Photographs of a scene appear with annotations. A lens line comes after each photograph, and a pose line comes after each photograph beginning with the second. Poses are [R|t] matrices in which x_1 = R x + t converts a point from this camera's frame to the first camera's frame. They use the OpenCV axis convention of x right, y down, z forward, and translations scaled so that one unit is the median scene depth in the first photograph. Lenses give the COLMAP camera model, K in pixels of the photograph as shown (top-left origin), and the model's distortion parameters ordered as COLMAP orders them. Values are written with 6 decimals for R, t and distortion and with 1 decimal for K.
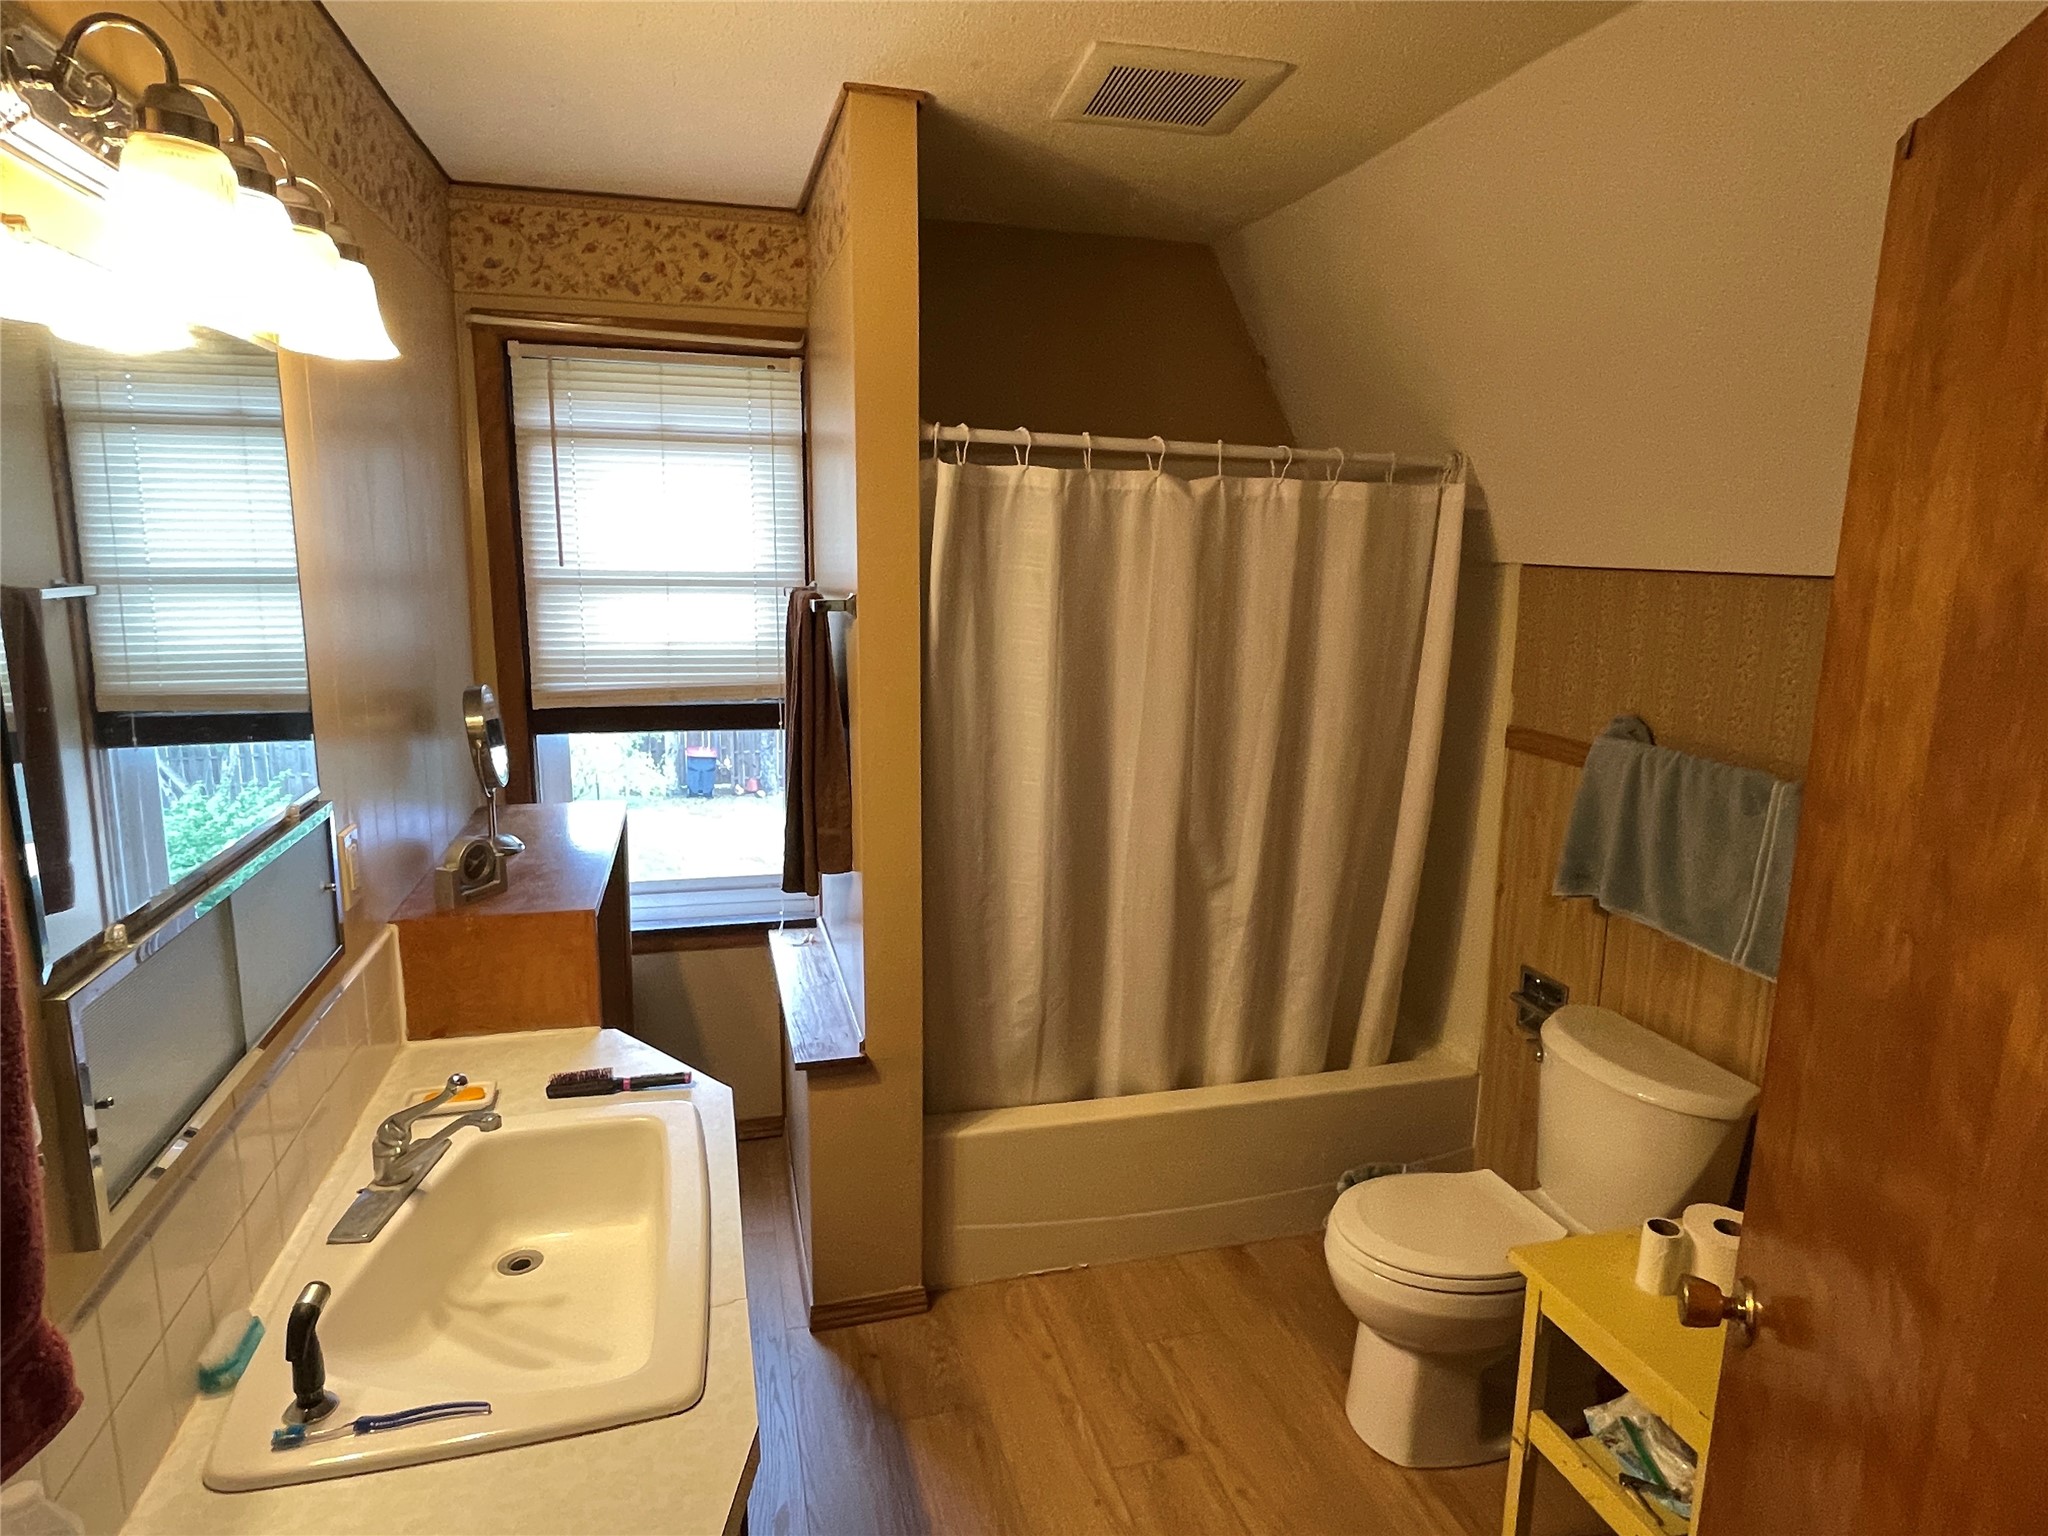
lens RADIAL K [[1187.1, 0, 1019.0], [0, 1187.1, 767.7], [0, 0, 1]] dist [0.003819, -0.000892]
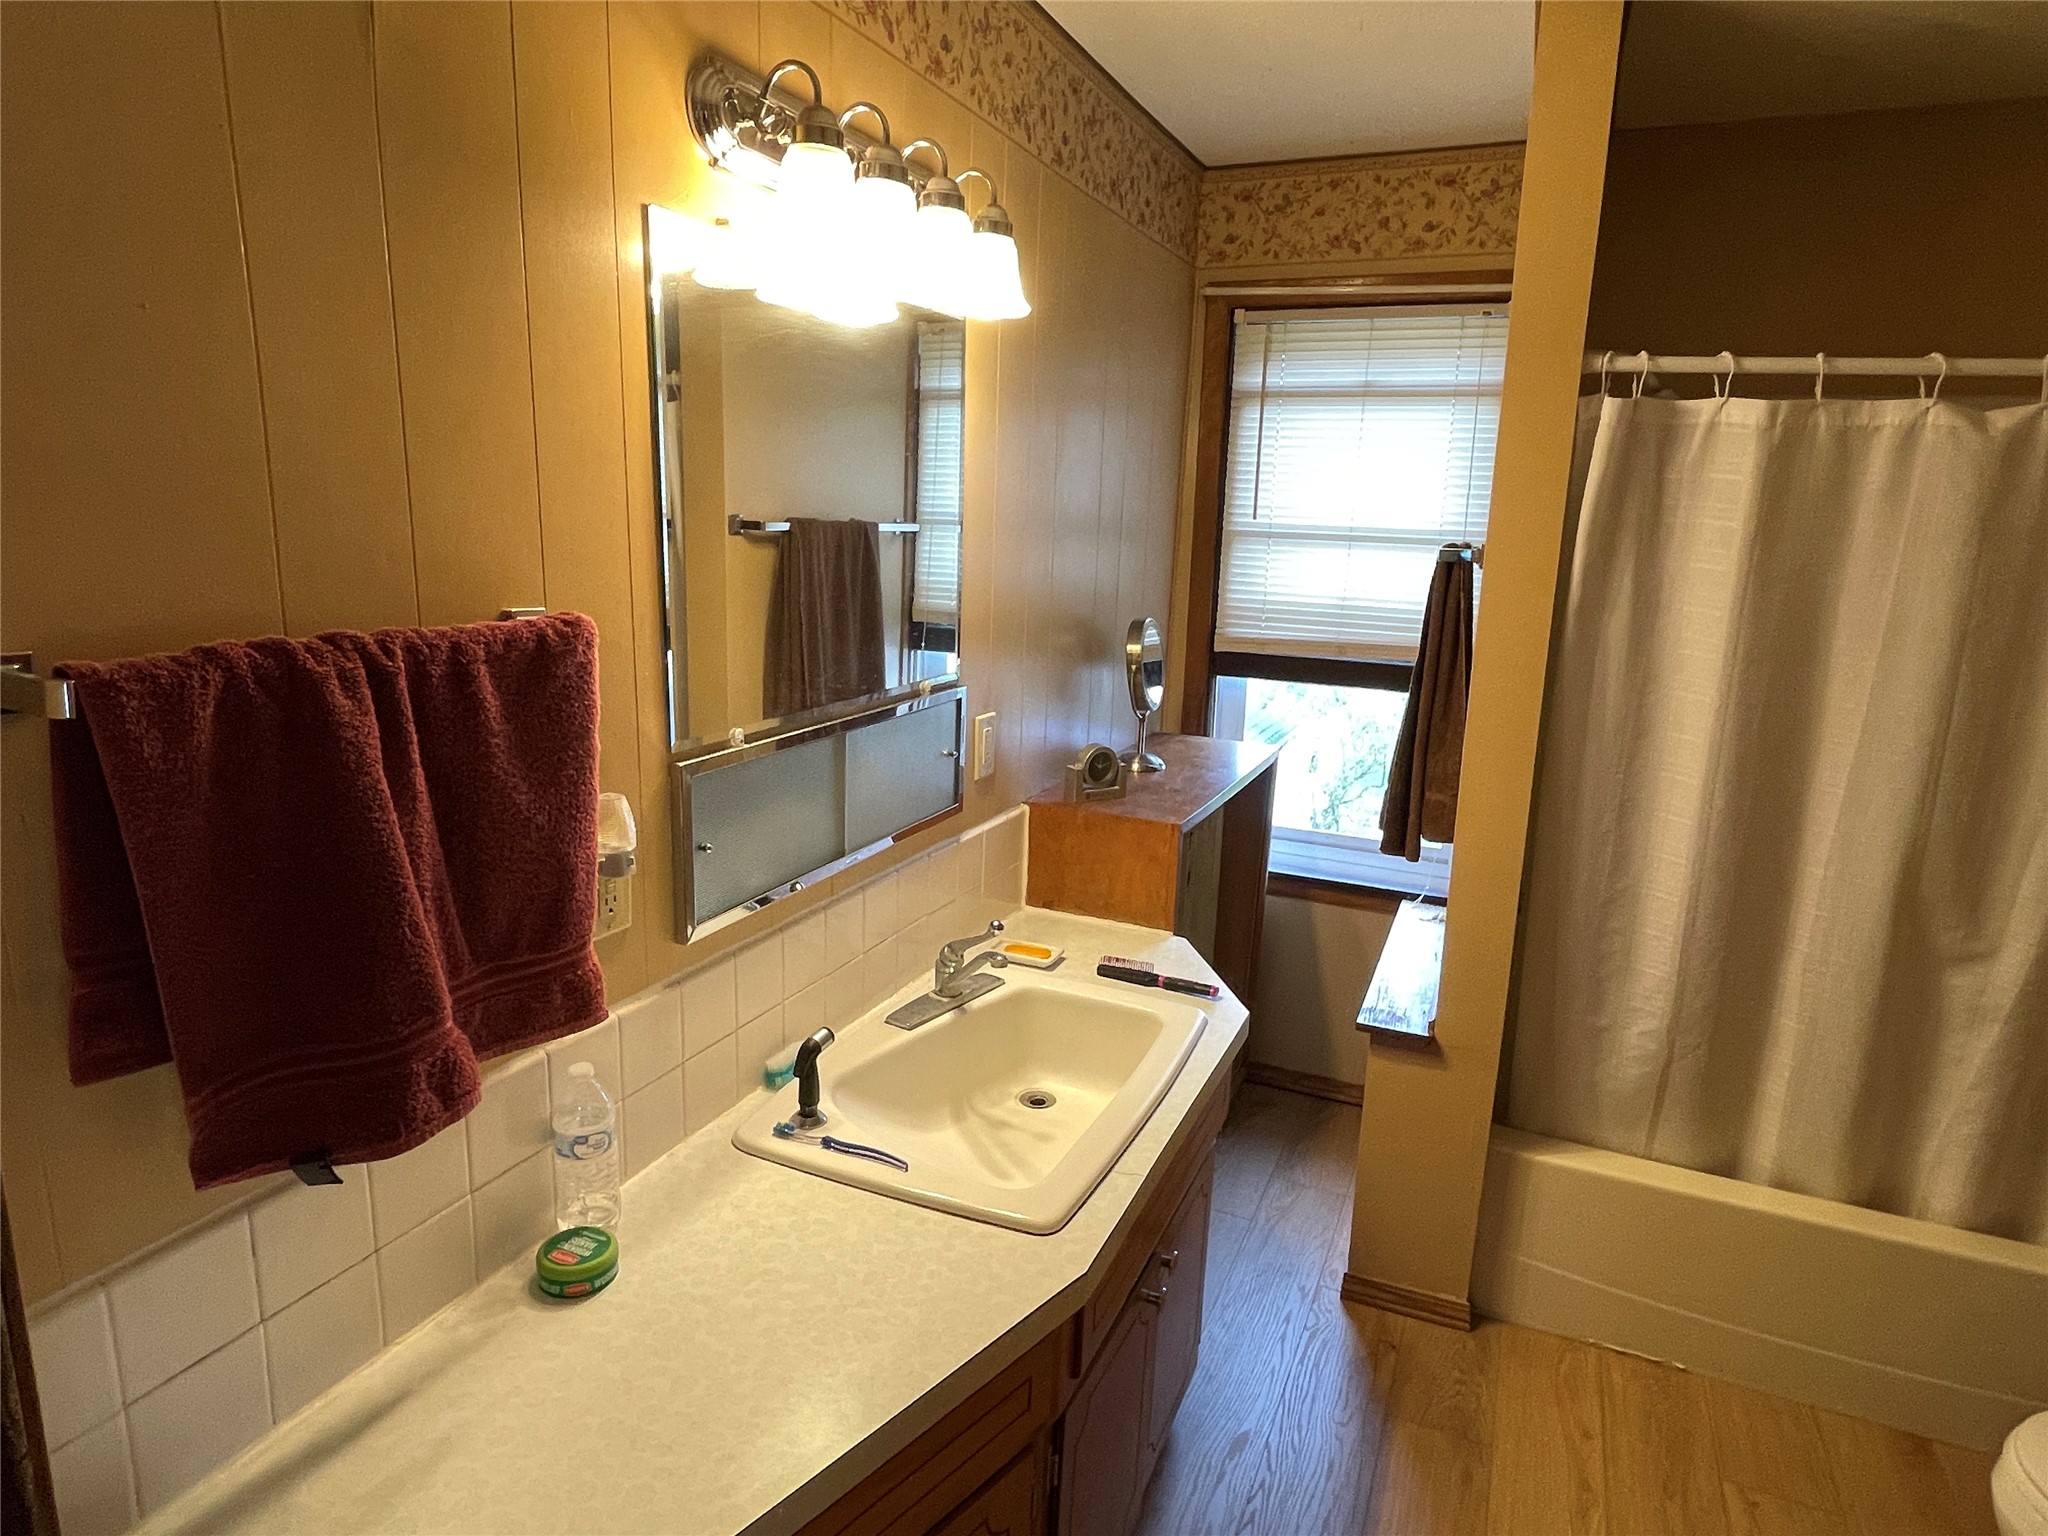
lens RADIAL K [[1187.1, 0, 1023.8], [0, 1187.1, 766.8], [0, 0, 1]] dist [0.003819, -0.000892]
pose [[0.779383, 0.145471, -0.609426, 0.161042], [-0.140318, 0.988493, 0.056504, 0.022810], [0.610633, 0.041475, 0.790827, 0.045402]]
